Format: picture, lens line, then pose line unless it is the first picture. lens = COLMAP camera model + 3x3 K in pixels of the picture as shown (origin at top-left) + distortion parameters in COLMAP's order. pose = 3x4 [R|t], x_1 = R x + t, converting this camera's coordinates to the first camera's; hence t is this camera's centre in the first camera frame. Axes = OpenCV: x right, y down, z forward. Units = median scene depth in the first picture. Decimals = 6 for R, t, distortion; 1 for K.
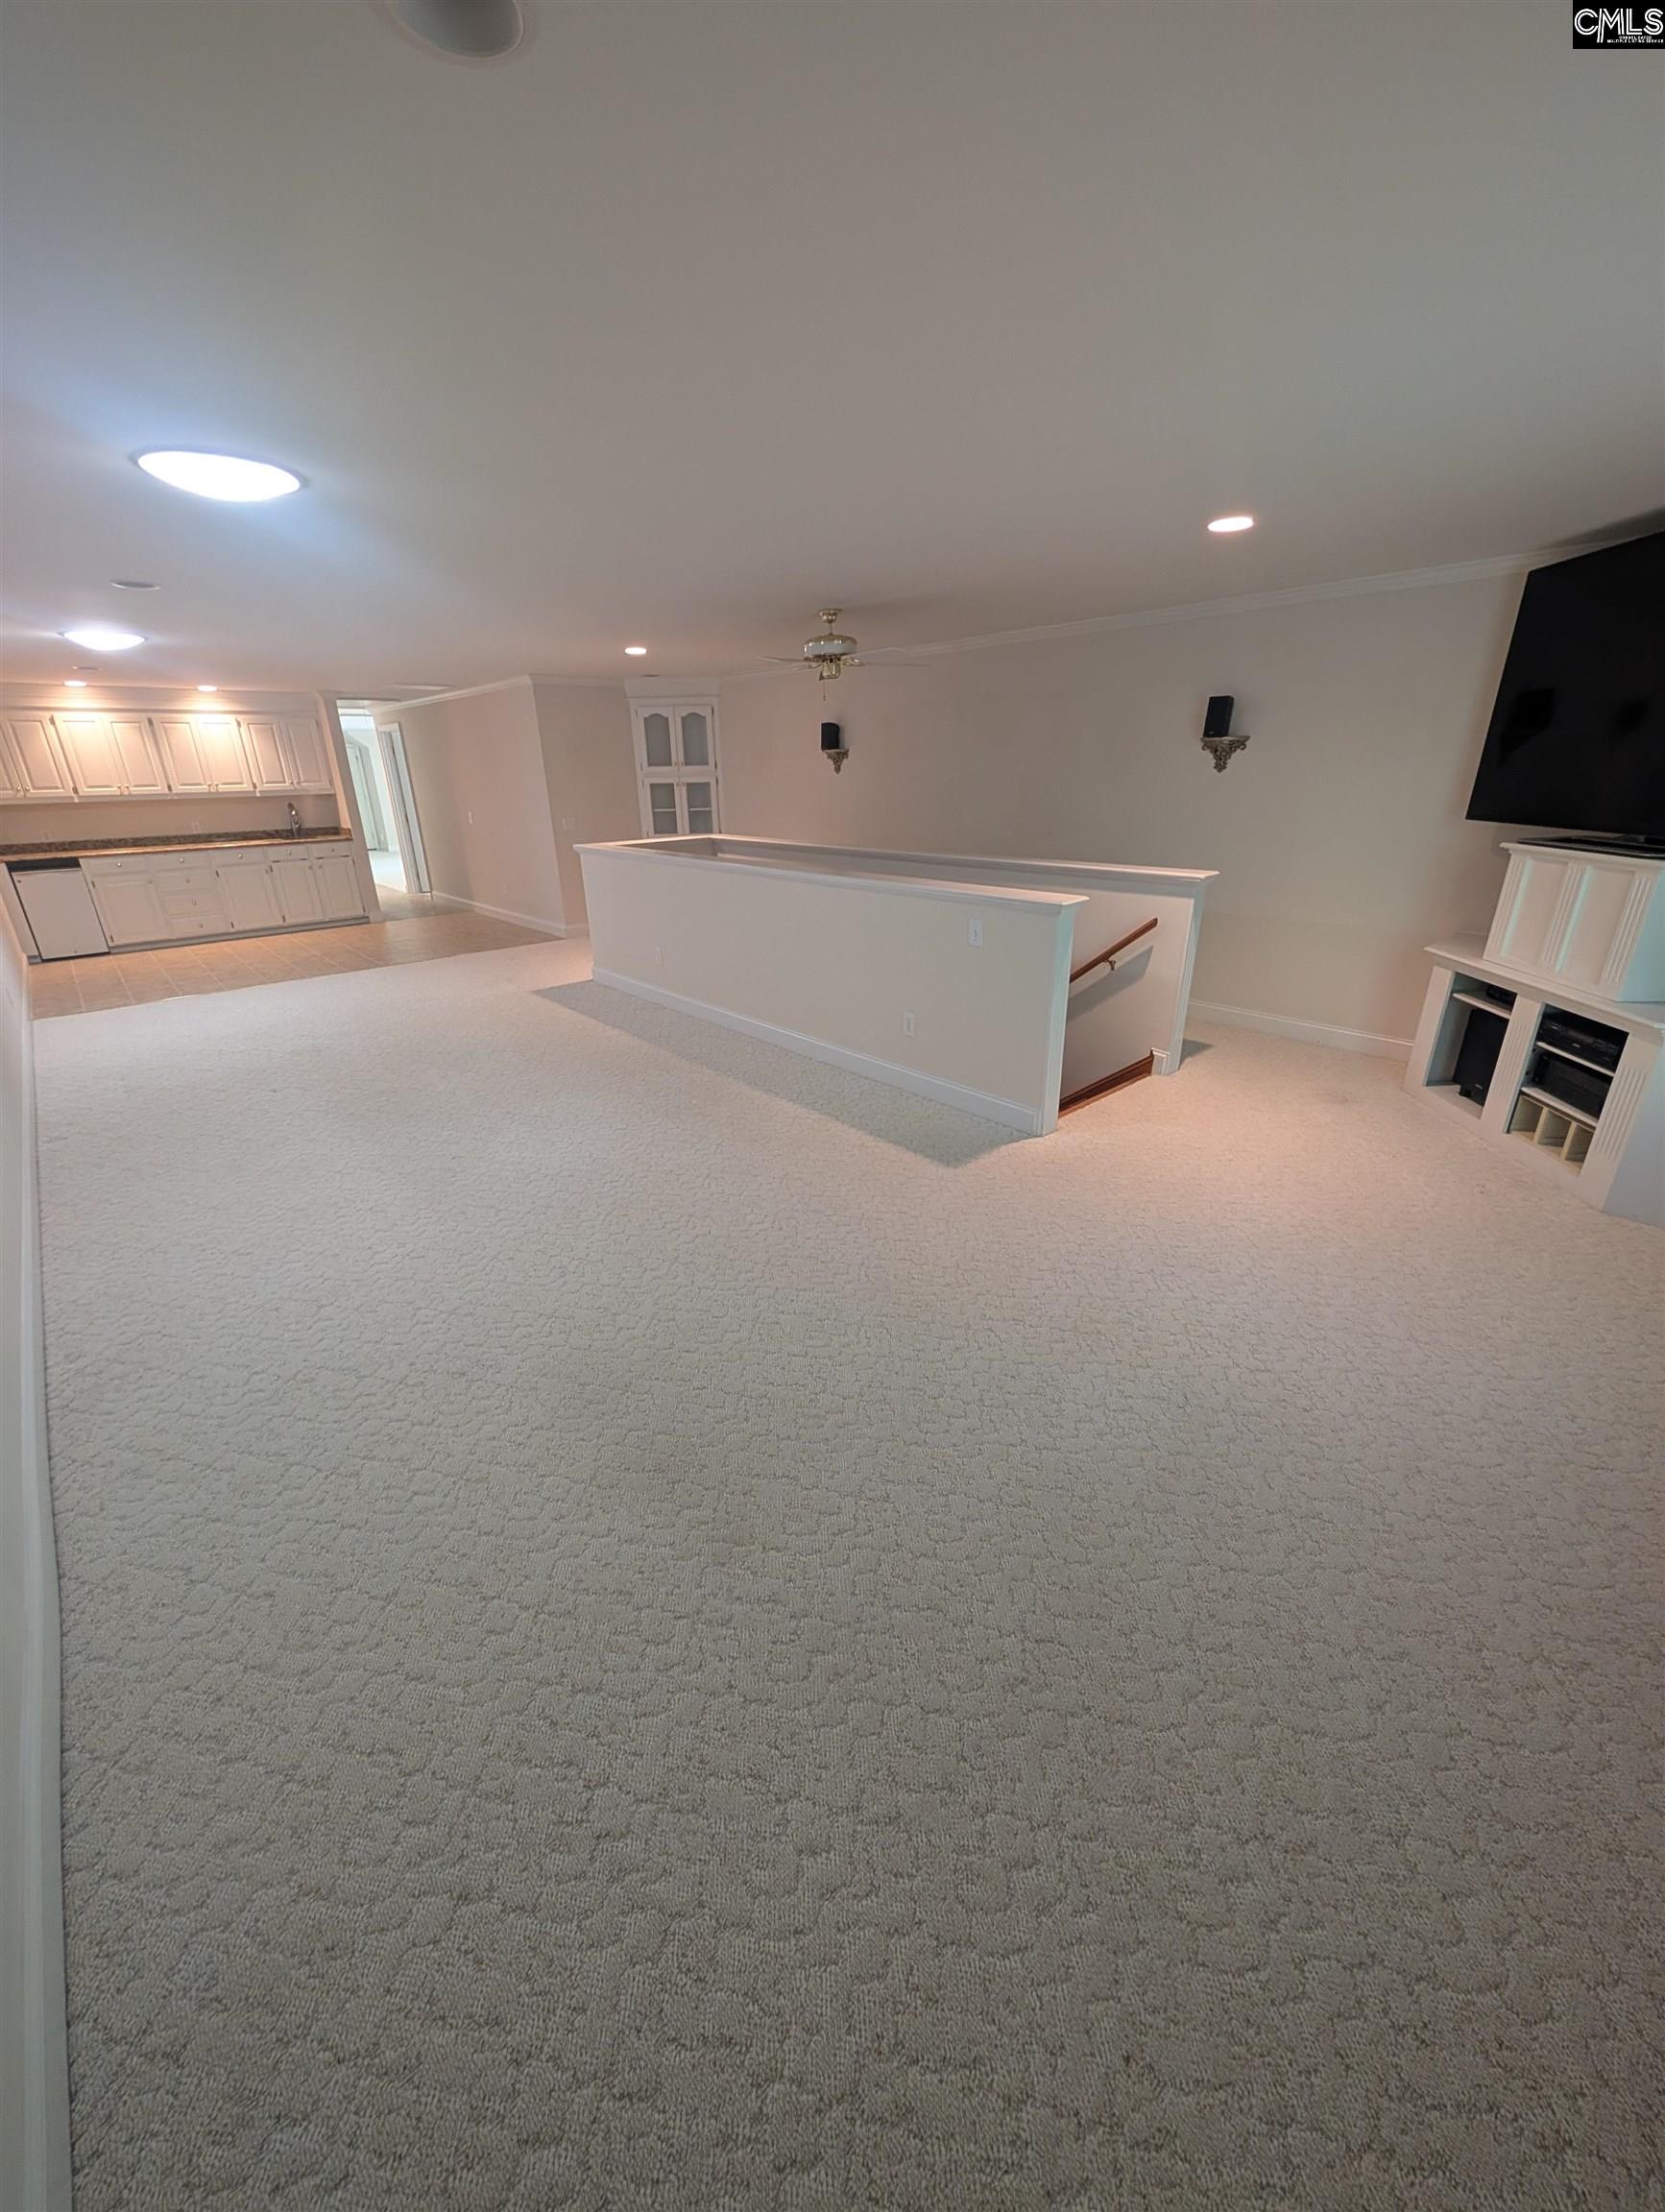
lens RADIAL K [[834.0, 0, 823.7], [0, 834.0, 1105.1], [0, 0, 1]] dist [-0.002555, 0.000086]
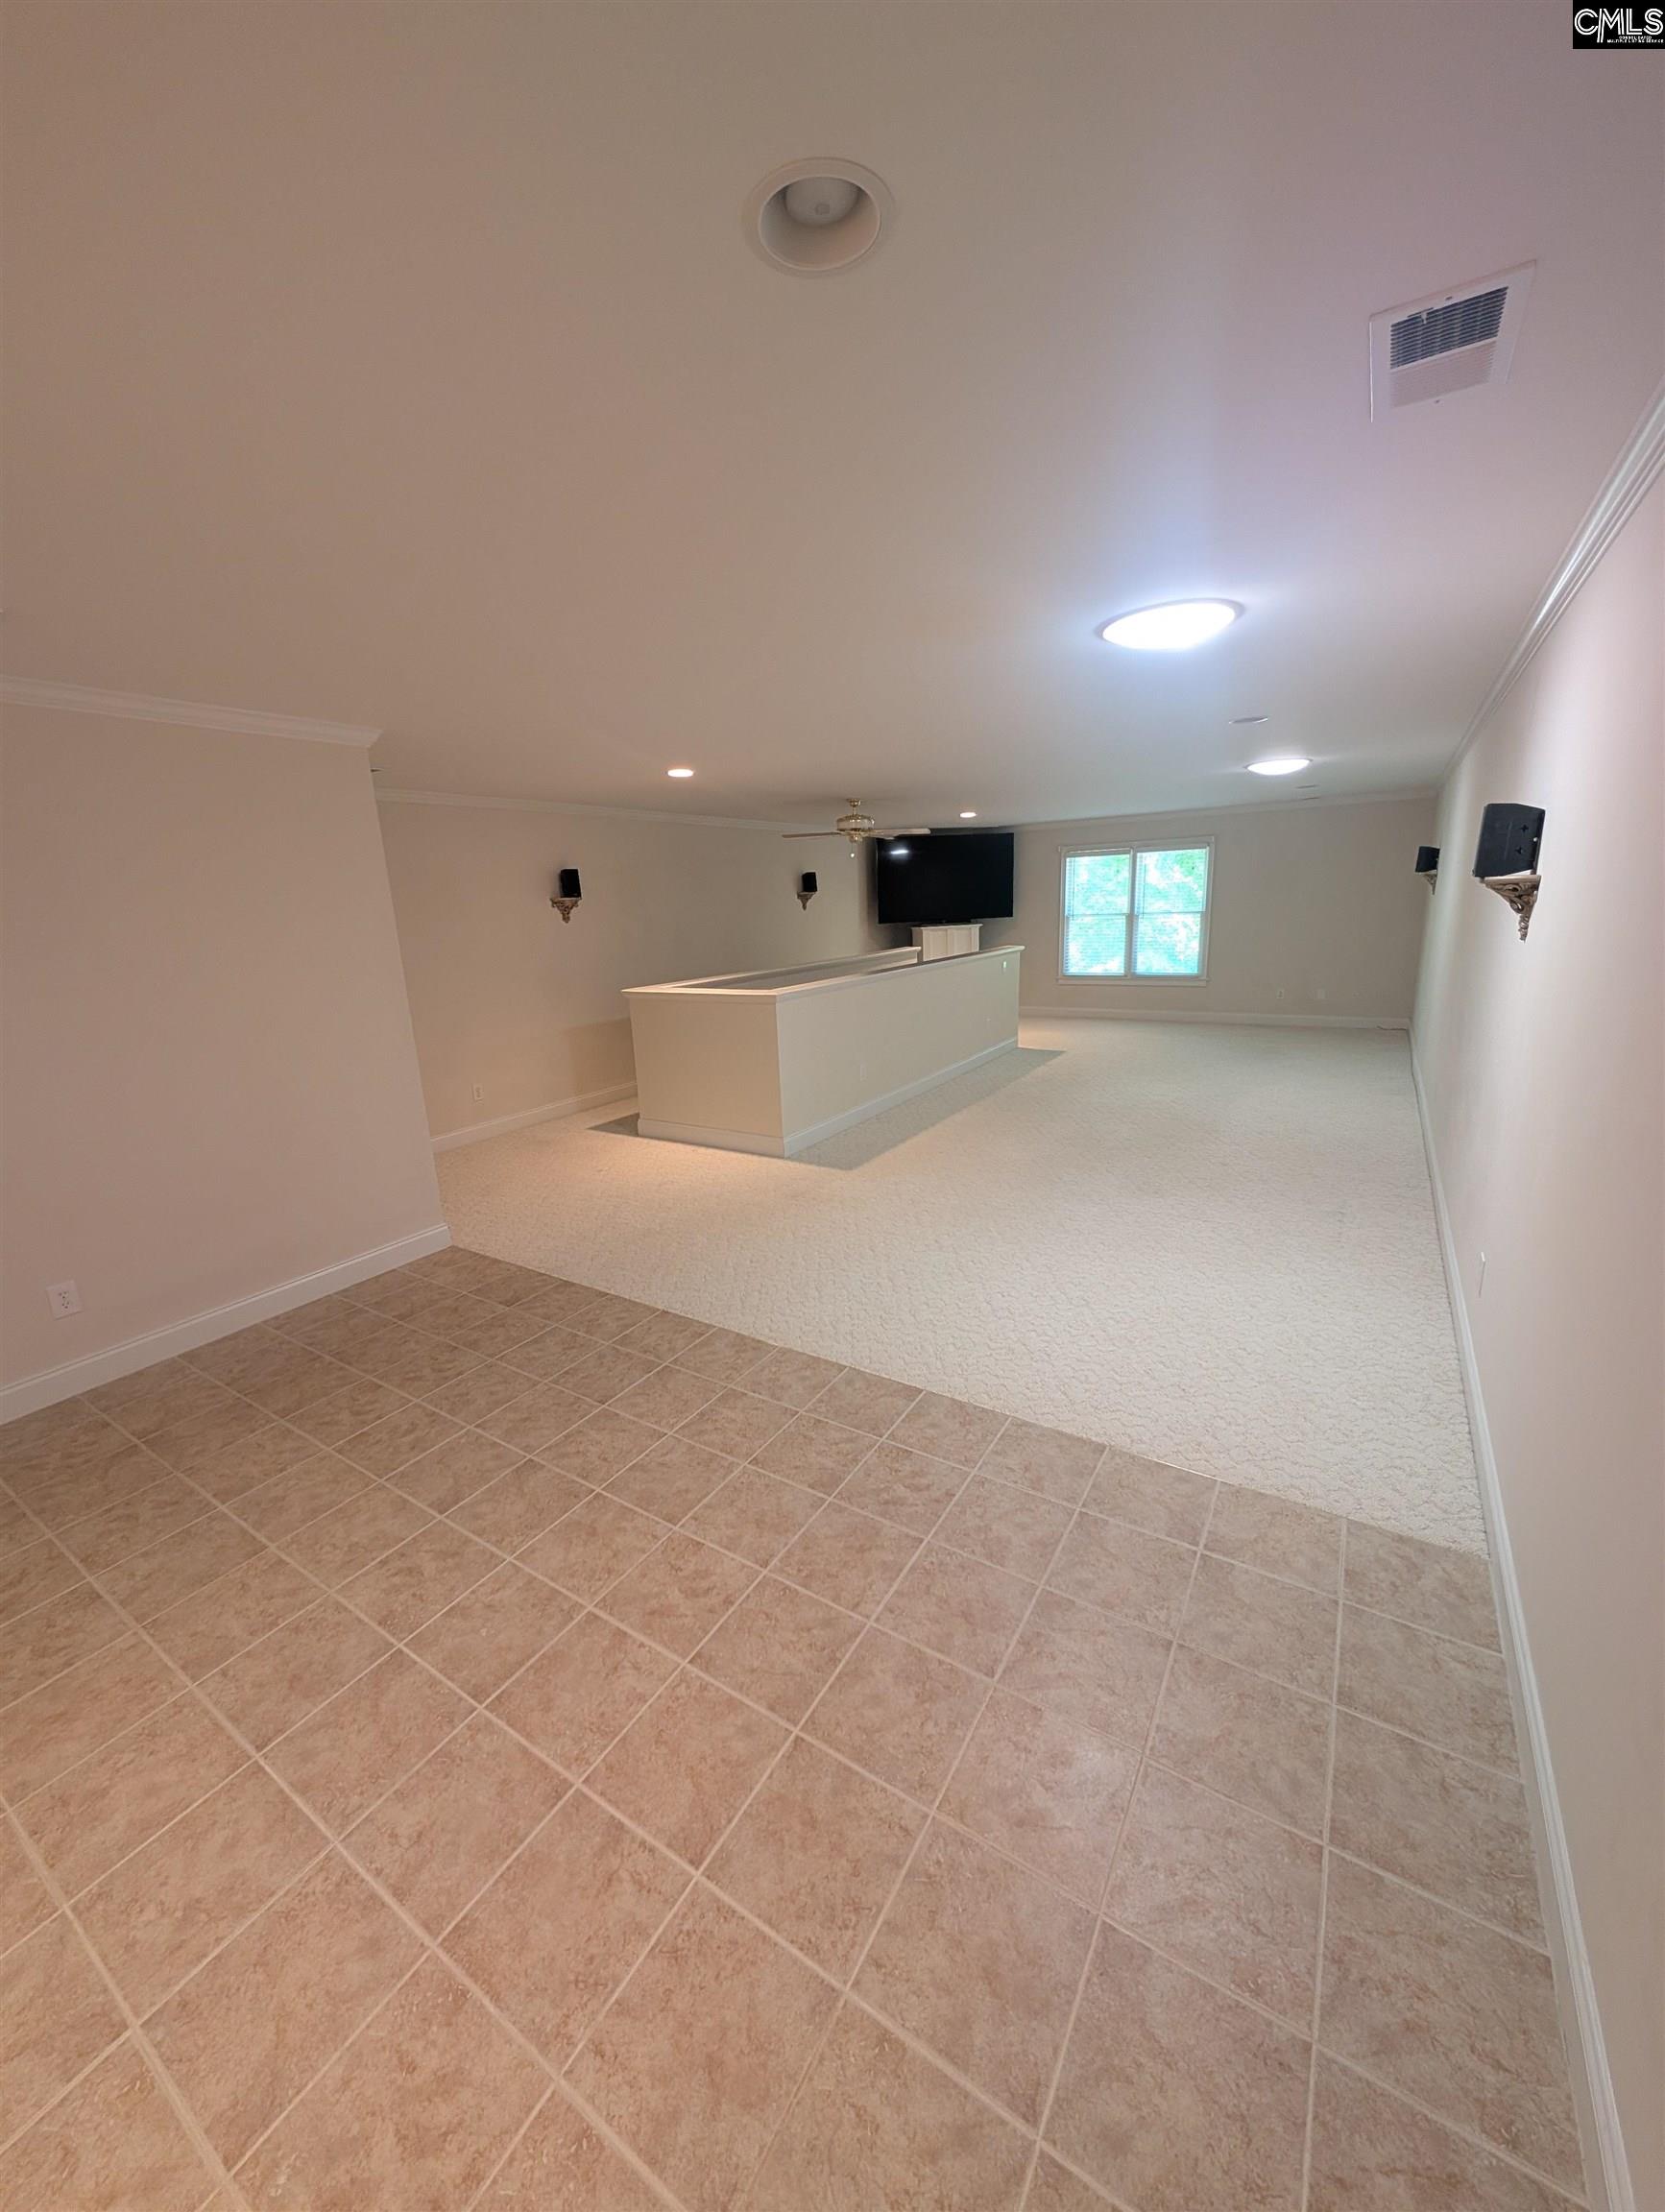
lens RADIAL K [[834.0, 0, 823.7], [0, 834.0, 1105.1], [0, 0, 1]] dist [-0.002555, 0.000086]
pose [[-0.297281, -0.201107, 0.933370, -0.494496], [0.402022, 0.860320, 0.313412, -0.209414], [-0.866027, 0.468407, -0.174908, 0.528772]]
